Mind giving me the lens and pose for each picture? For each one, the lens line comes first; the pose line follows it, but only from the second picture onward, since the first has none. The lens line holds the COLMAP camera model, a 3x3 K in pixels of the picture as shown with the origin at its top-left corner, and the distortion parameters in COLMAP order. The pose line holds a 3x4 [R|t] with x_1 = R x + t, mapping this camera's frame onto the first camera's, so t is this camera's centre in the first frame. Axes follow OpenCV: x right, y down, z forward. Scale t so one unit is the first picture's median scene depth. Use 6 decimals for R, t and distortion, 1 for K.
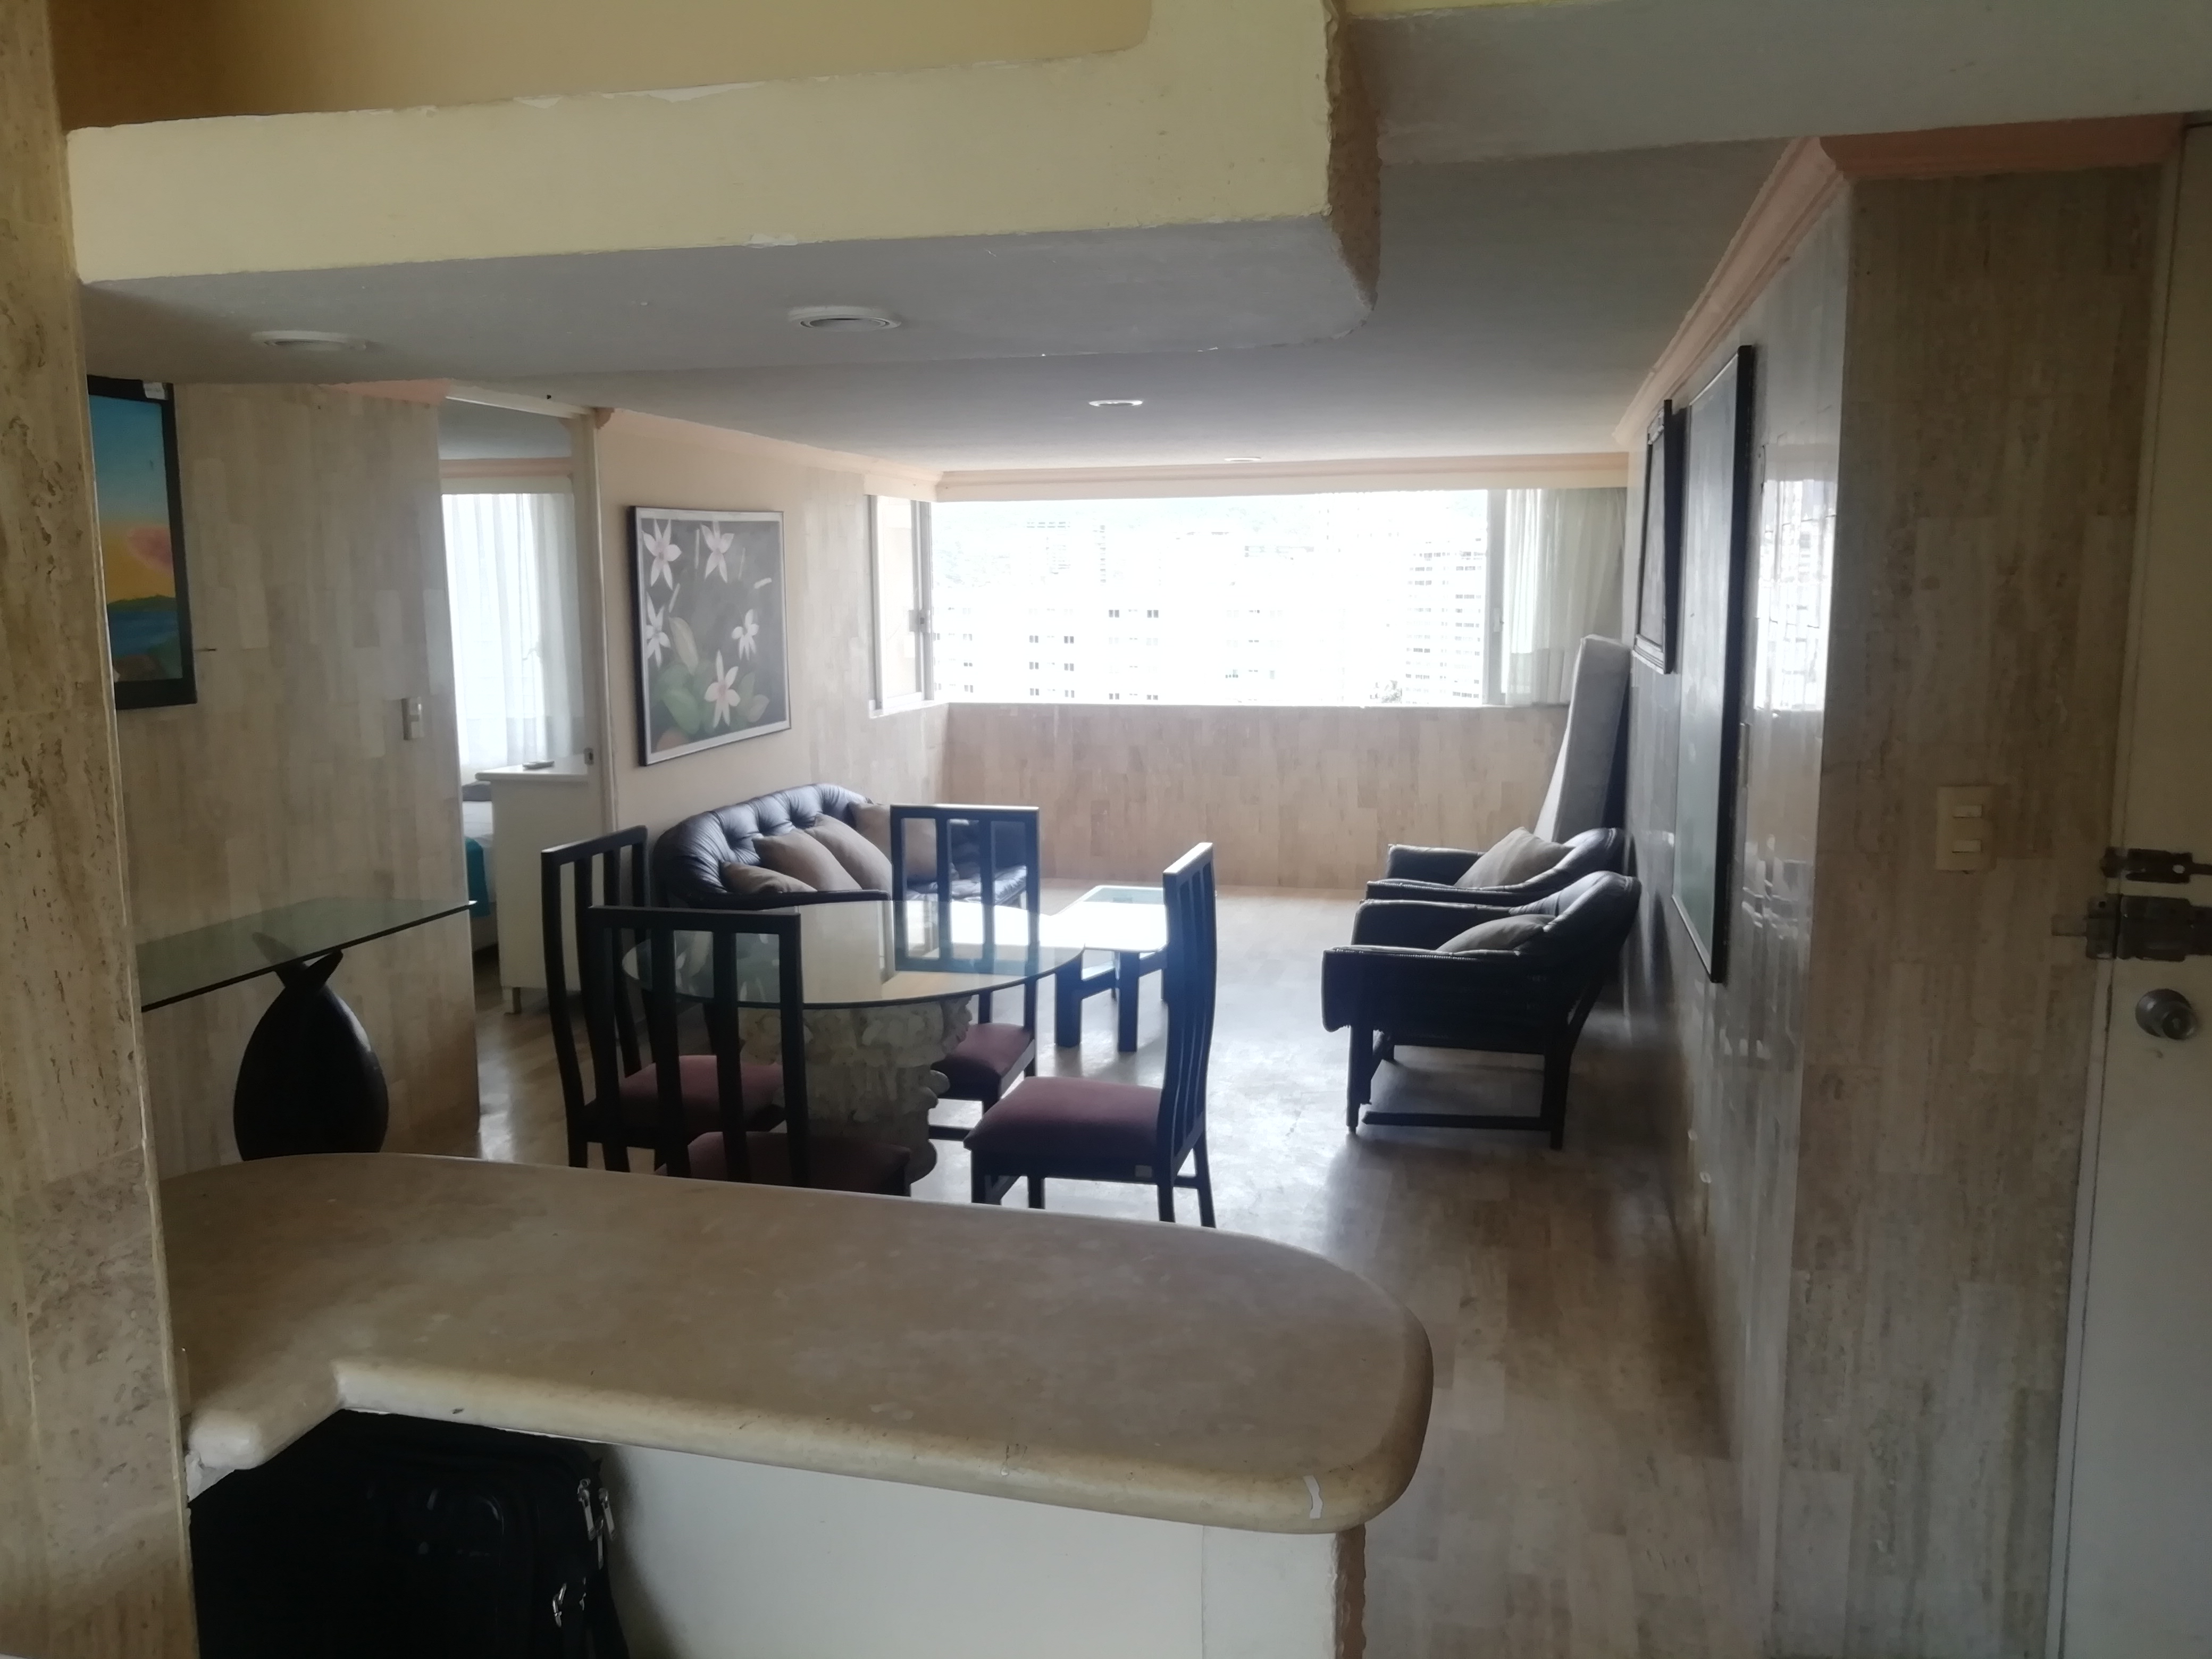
lens RADIAL K [[1616.5, 0, 1091.8], [0, 1616.5, 816.1], [0, 0, 1]] dist [0.034042, -0.039286]
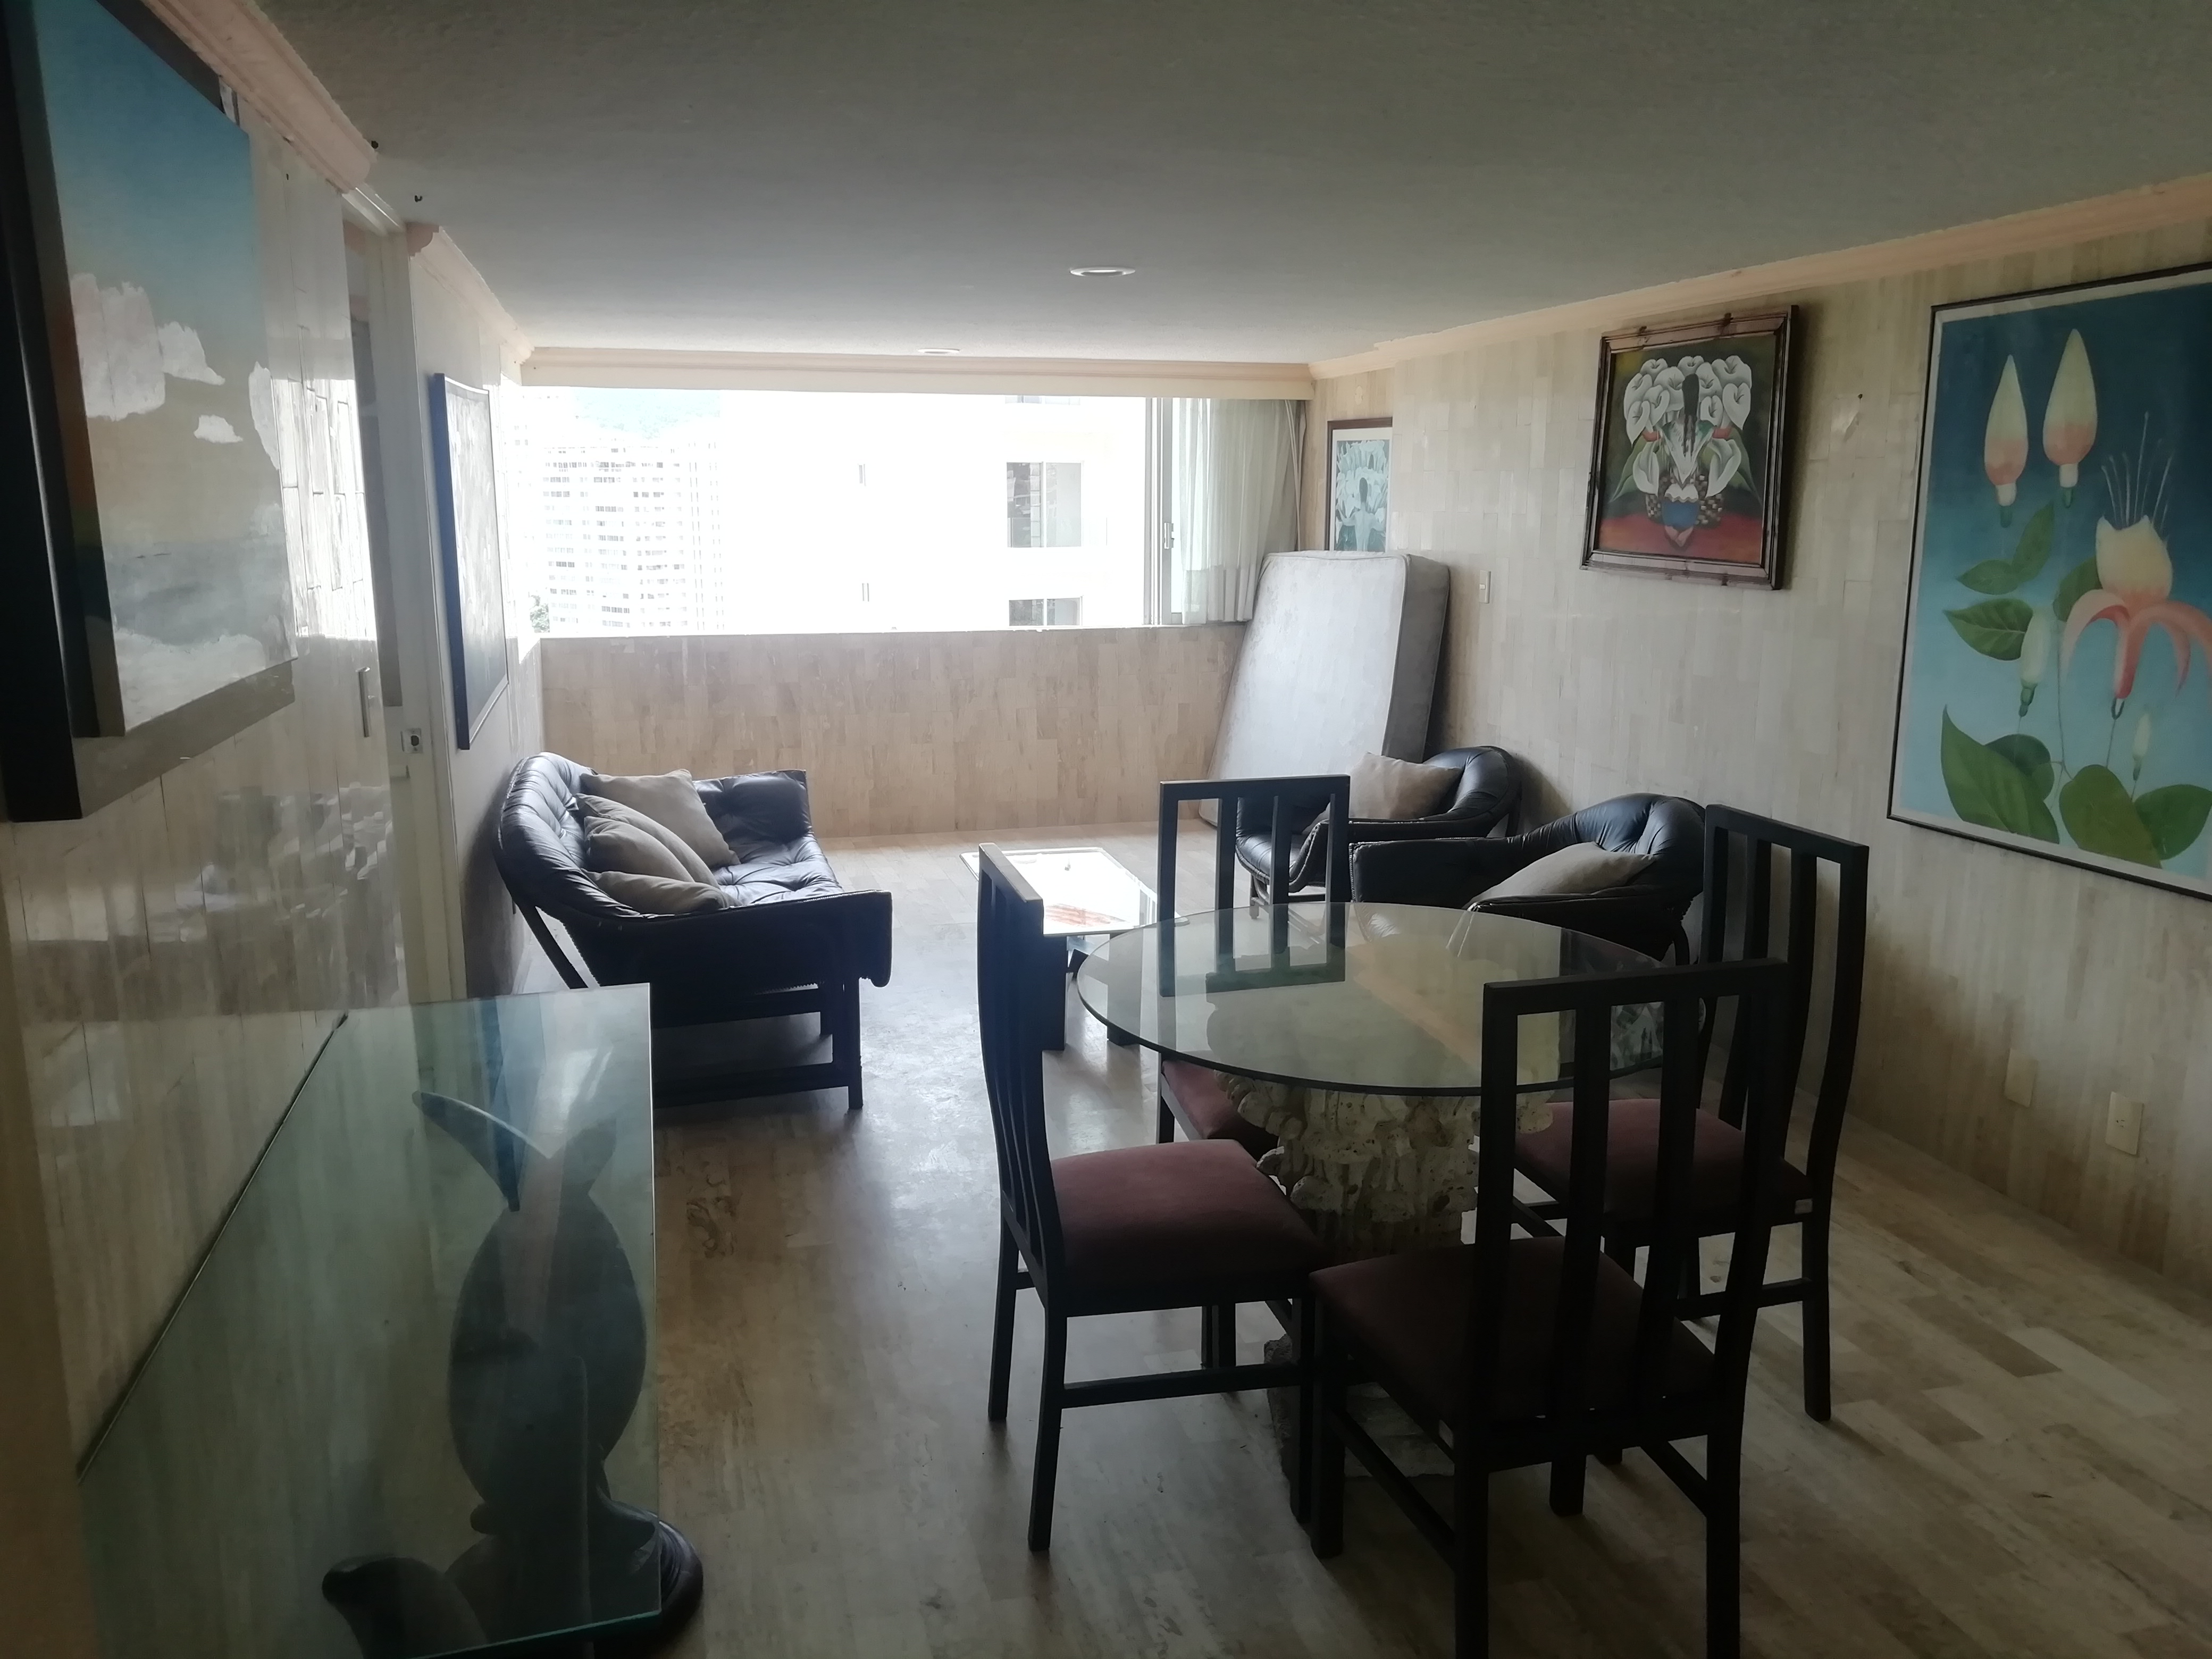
lens RADIAL K [[1616.5, 0, 1091.8], [0, 1616.5, 816.1], [0, 0, 1]] dist [0.034042, -0.039286]
pose [[0.876281, -0.084843, 0.474272, -0.260798], [0.059922, 0.995922, 0.067447, -0.022786], [-0.478060, -0.030683, 0.877791, 0.173572]]
